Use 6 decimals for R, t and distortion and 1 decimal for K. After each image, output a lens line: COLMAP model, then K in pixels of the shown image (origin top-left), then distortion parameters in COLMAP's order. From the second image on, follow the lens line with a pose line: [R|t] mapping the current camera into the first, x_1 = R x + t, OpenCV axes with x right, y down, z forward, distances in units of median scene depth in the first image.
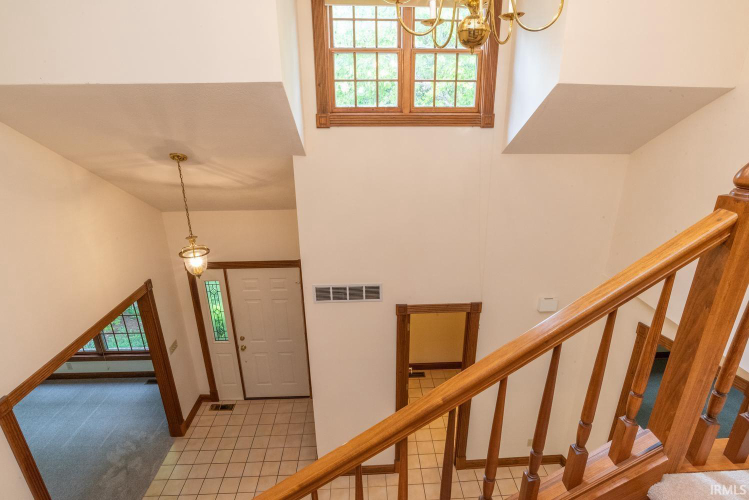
lens RADIAL K [[405.4, 0, 374.9], [0, 405.4, 268.9], [0, 0, 1]] dist [-0.030806, -0.000157]
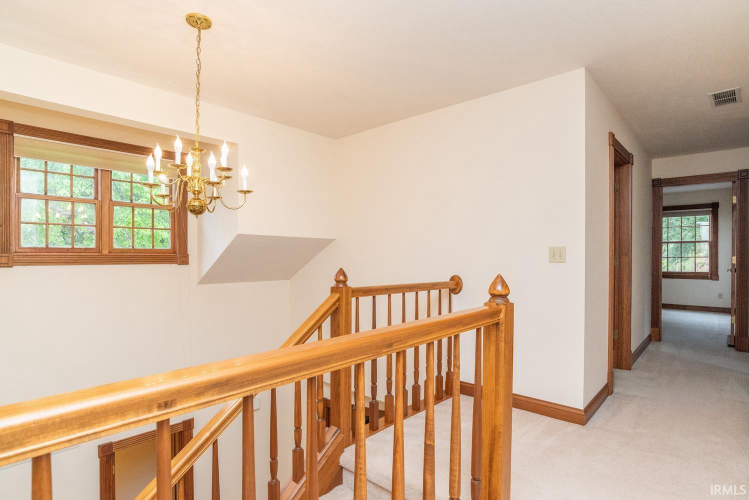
lens RADIAL K [[392.4, 0, 374.5], [0, 392.4, 250.0], [0, 0, 1]] dist [0.000511, -0.000082]
pose [[0.719591, 0.013786, 0.694262, -0.144102], [0.246297, 0.929732, -0.273745, 0.086216], [-0.649251, 0.367979, 0.665631, -0.209764]]
